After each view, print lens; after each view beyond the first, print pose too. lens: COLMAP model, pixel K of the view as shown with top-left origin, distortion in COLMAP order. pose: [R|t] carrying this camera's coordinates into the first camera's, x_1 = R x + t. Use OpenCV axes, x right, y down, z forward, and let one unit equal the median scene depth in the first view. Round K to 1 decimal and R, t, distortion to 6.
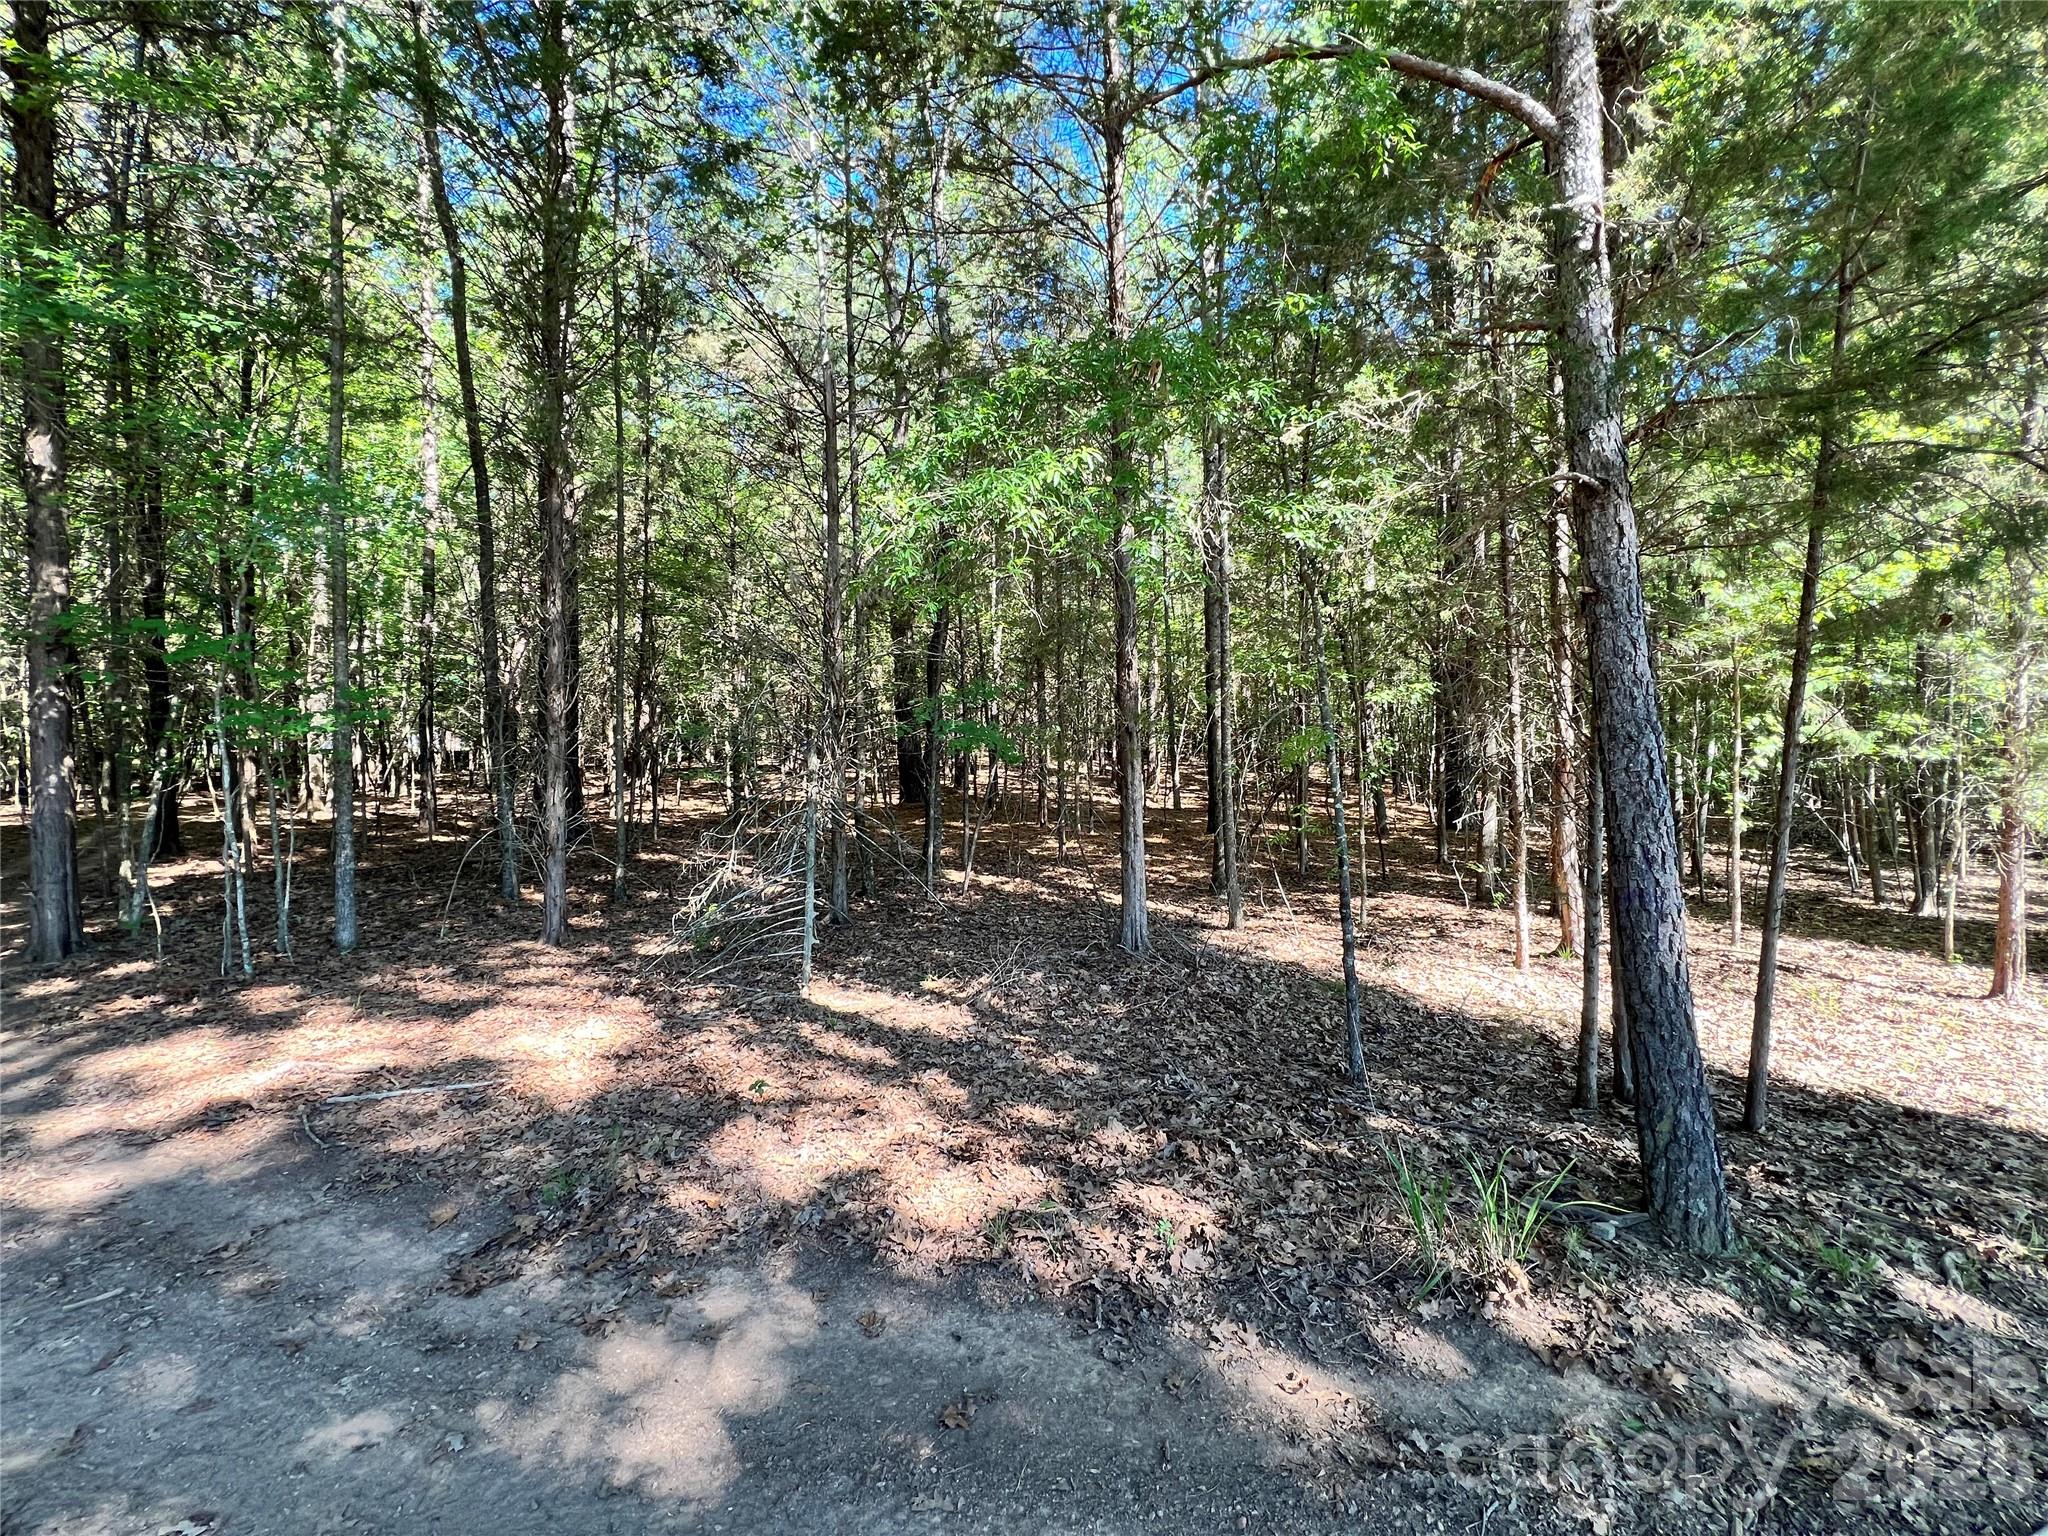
lens RADIAL K [[823.2, 0, 1022.4], [0, 823.2, 762.5], [0, 0, 1]] dist [-0.000760, 0.000126]
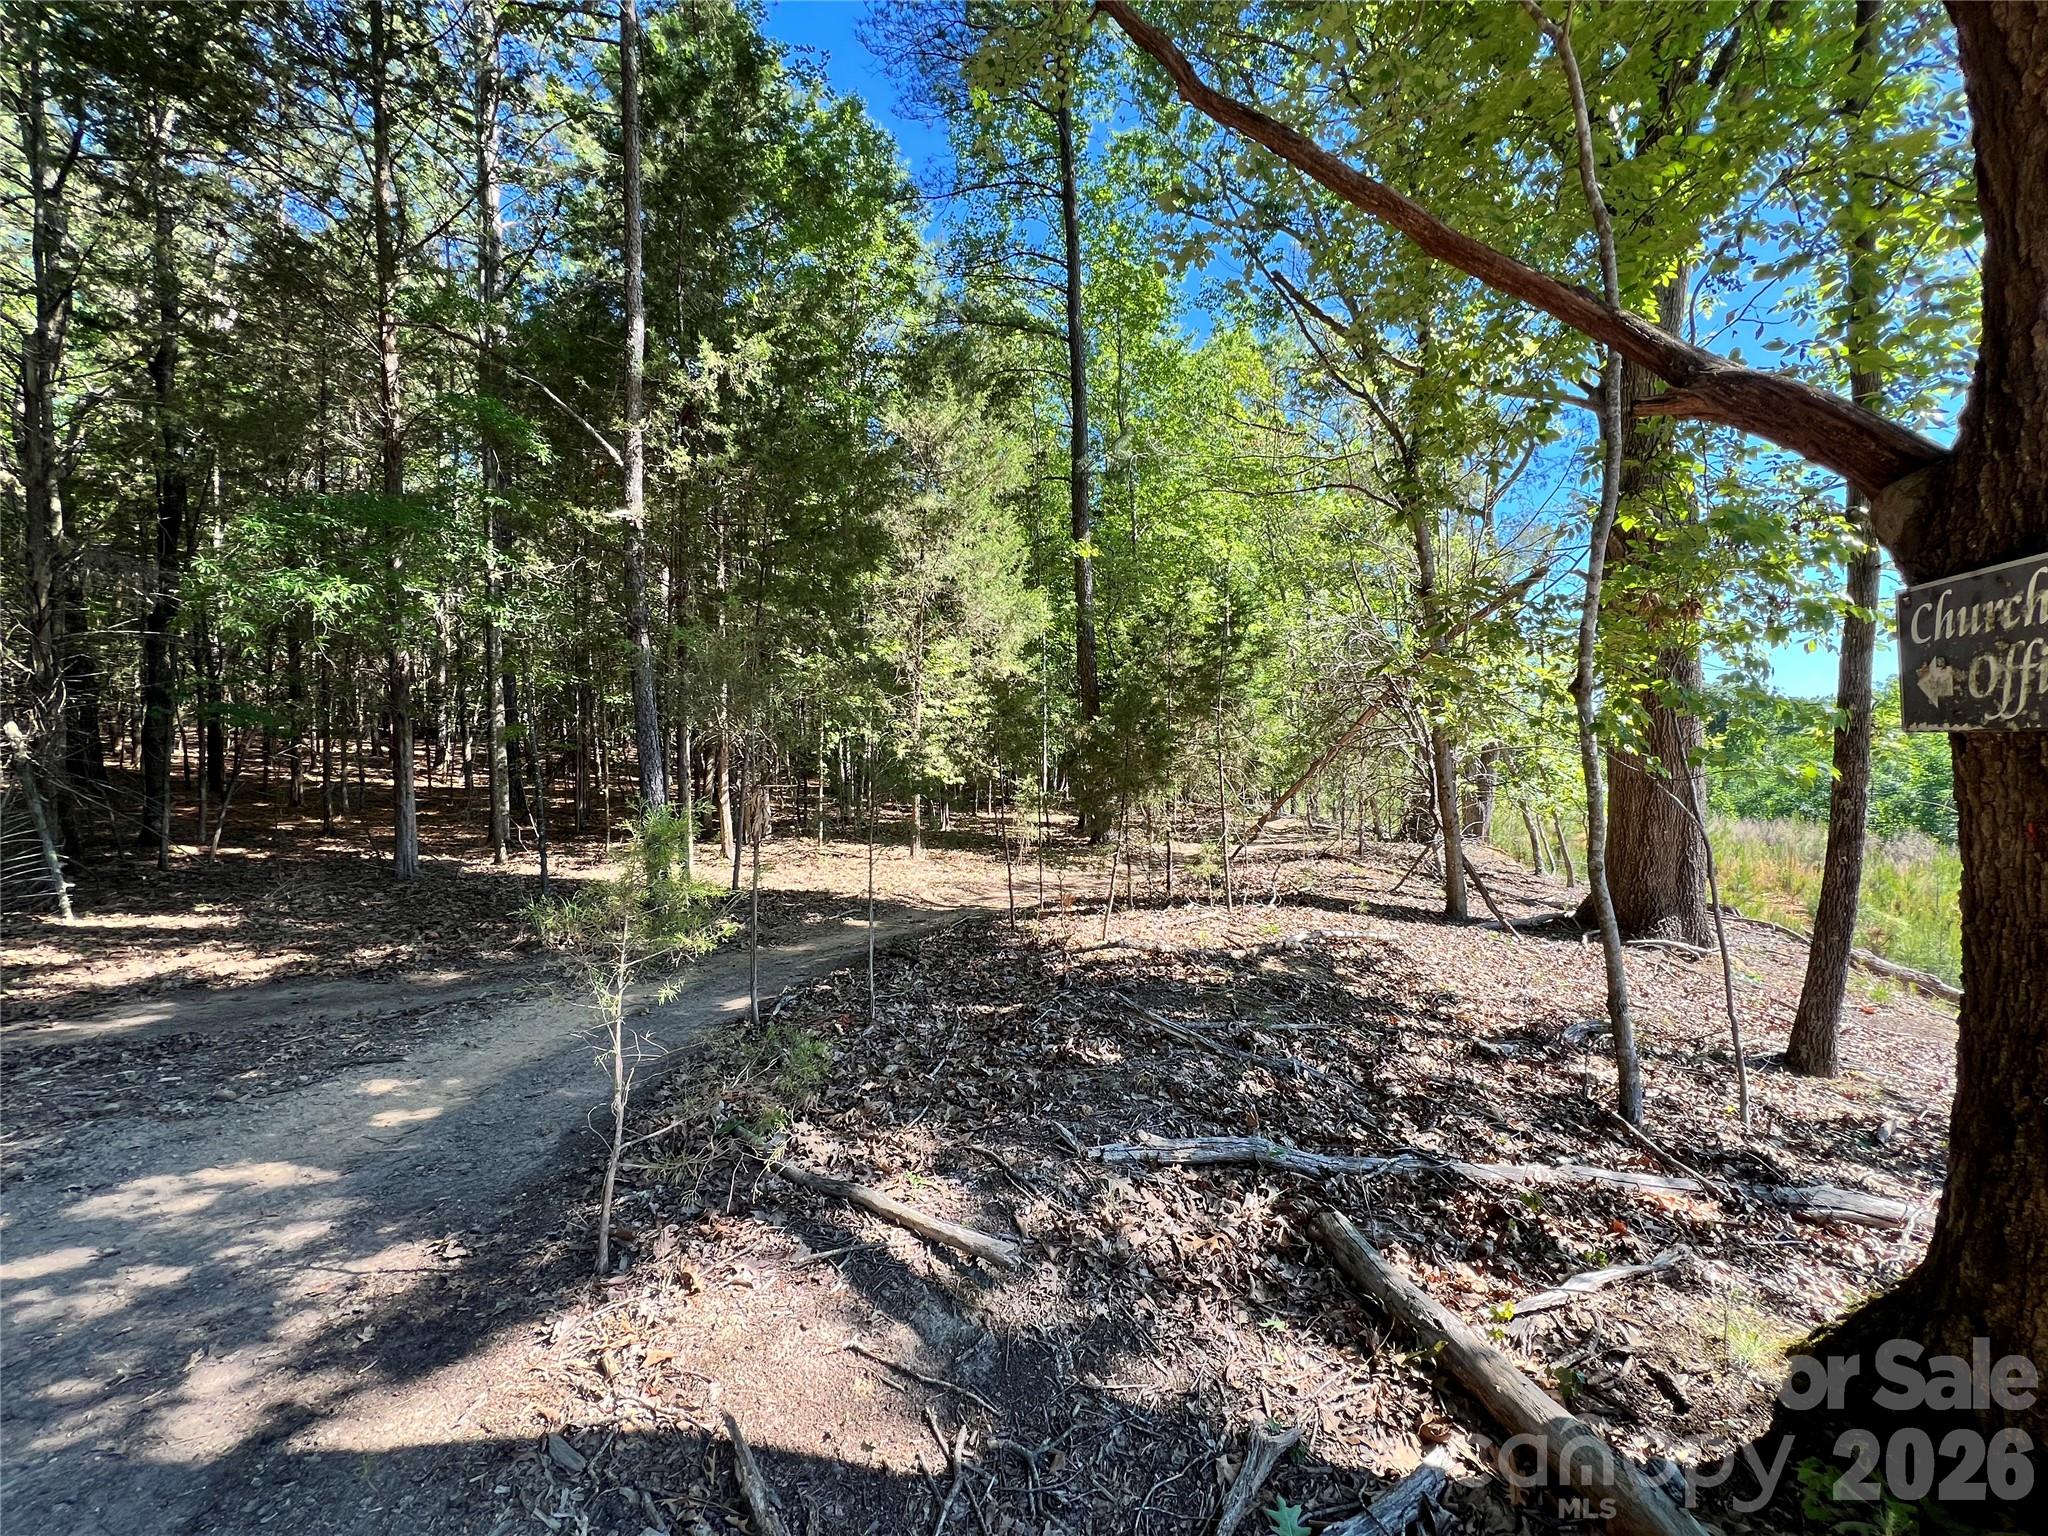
lens RADIAL K [[823.2, 0, 1022.4], [0, 823.2, 762.5], [0, 0, 1]] dist [-0.000760, 0.000126]
pose [[0.720972, -0.001058, 0.692963, -0.076852], [-0.012648, 0.999812, 0.014686, 0.004699], [-0.692848, -0.019353, 0.720824, -0.747470]]
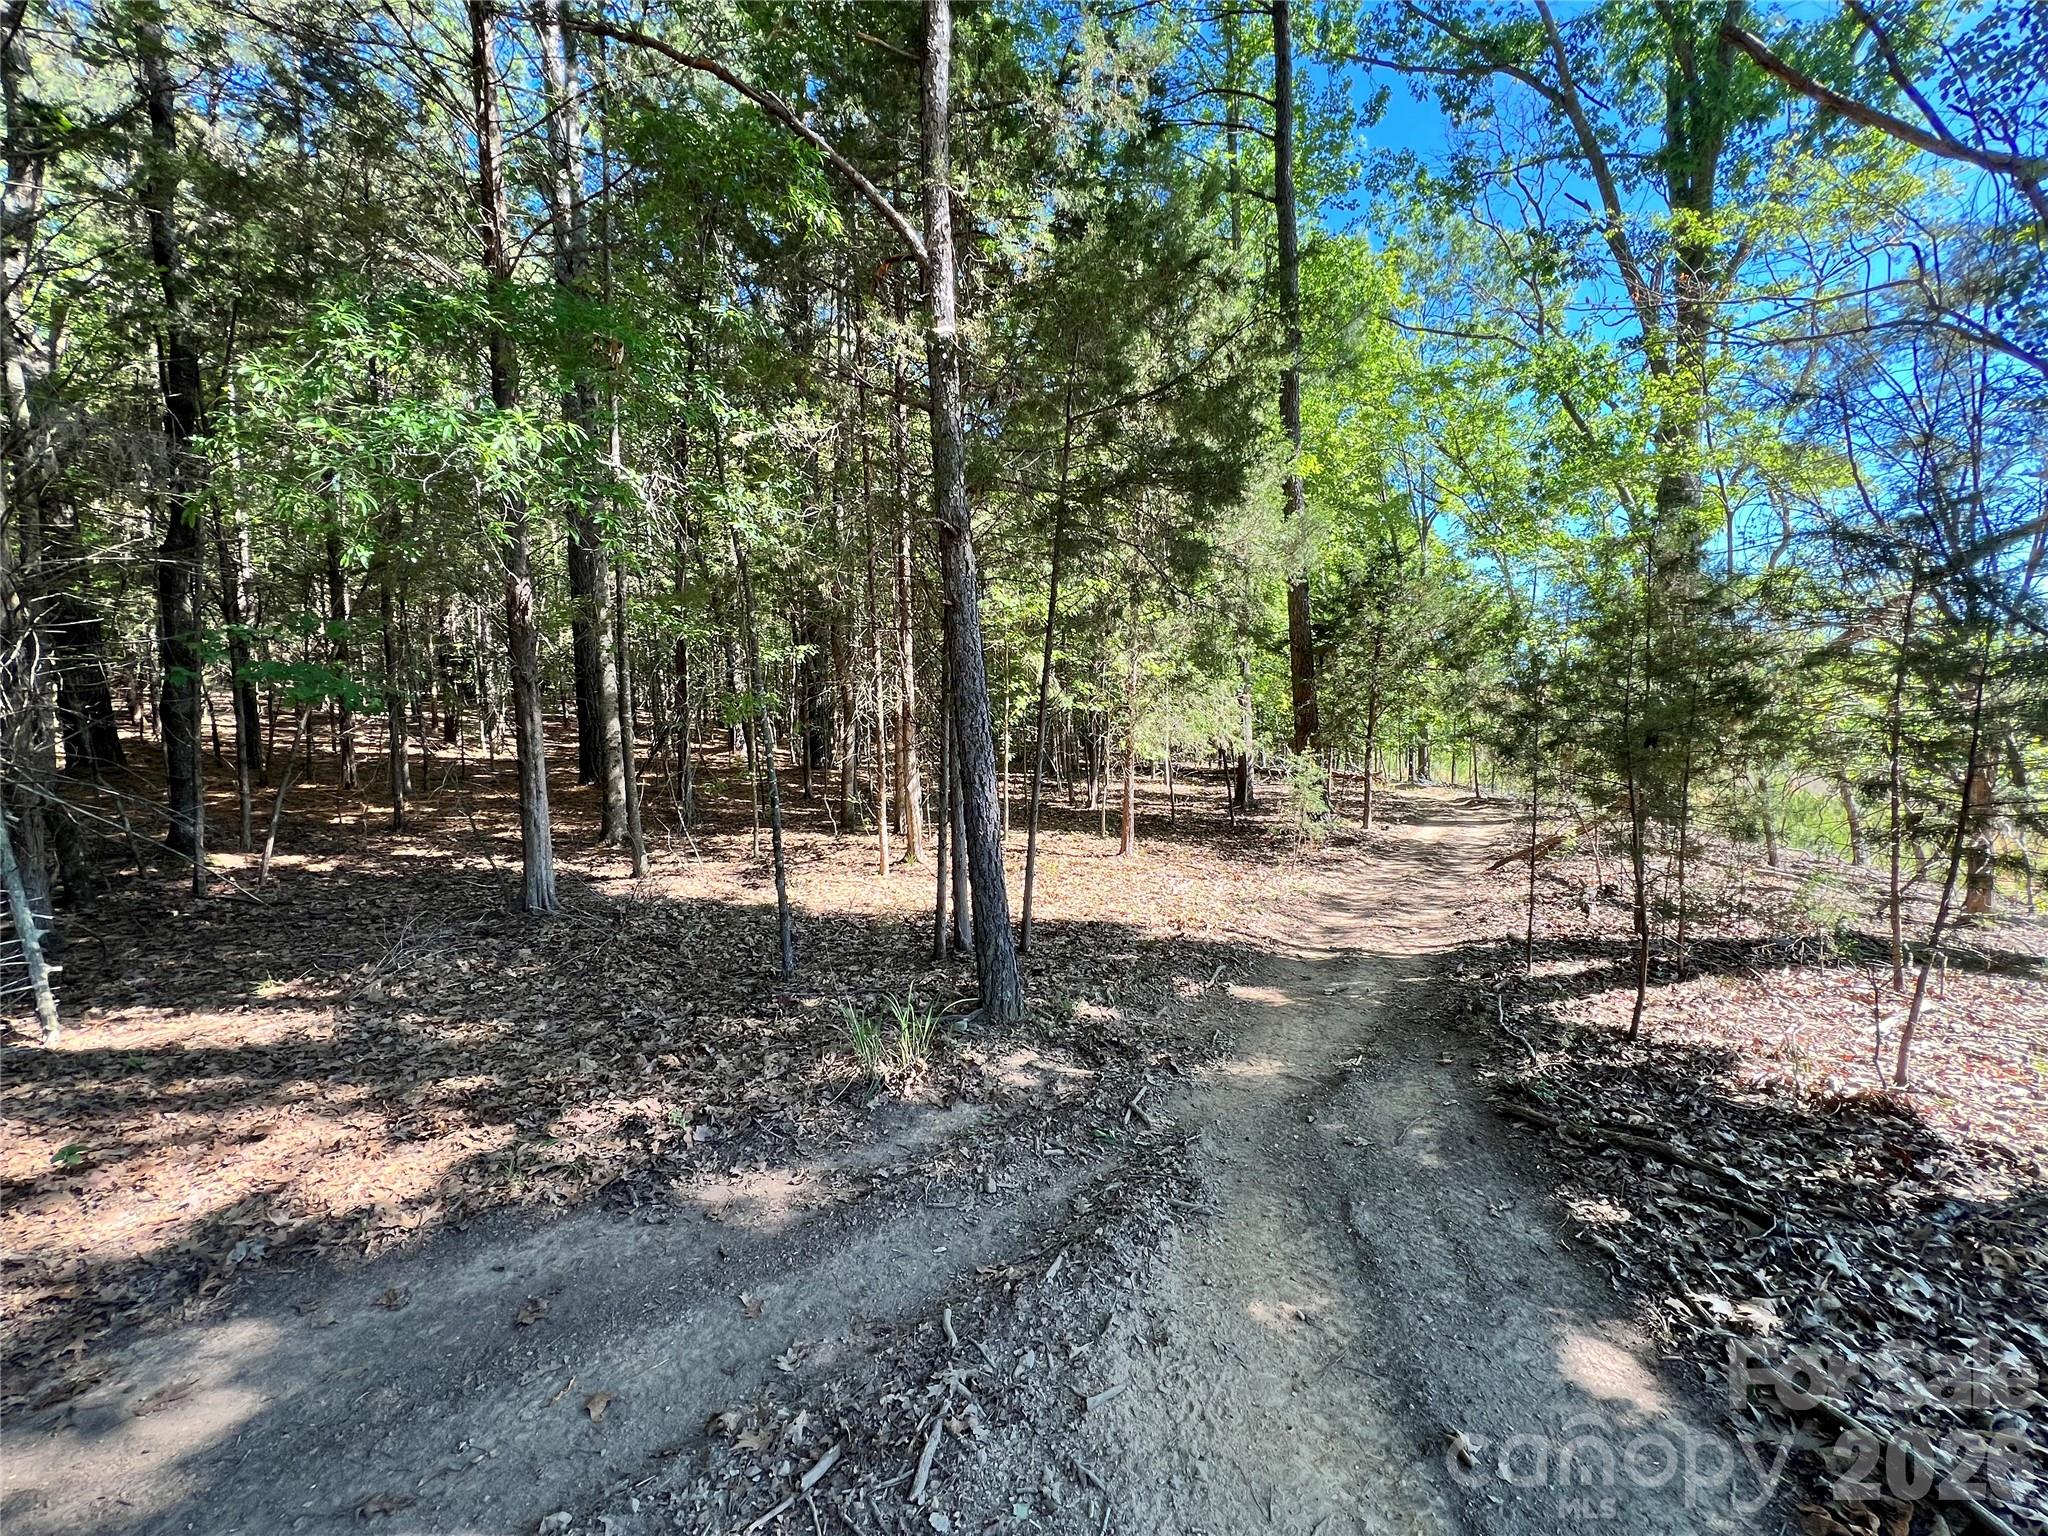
lens RADIAL K [[823.2, 0, 1022.4], [0, 823.2, 762.5], [0, 0, 1]] dist [-0.000760, 0.000126]
pose [[0.730621, -0.041308, 0.681532, -0.108477], [-0.006109, 0.997733, 0.067022, -0.013658], [-0.682756, -0.053131, 0.728712, -0.080757]]
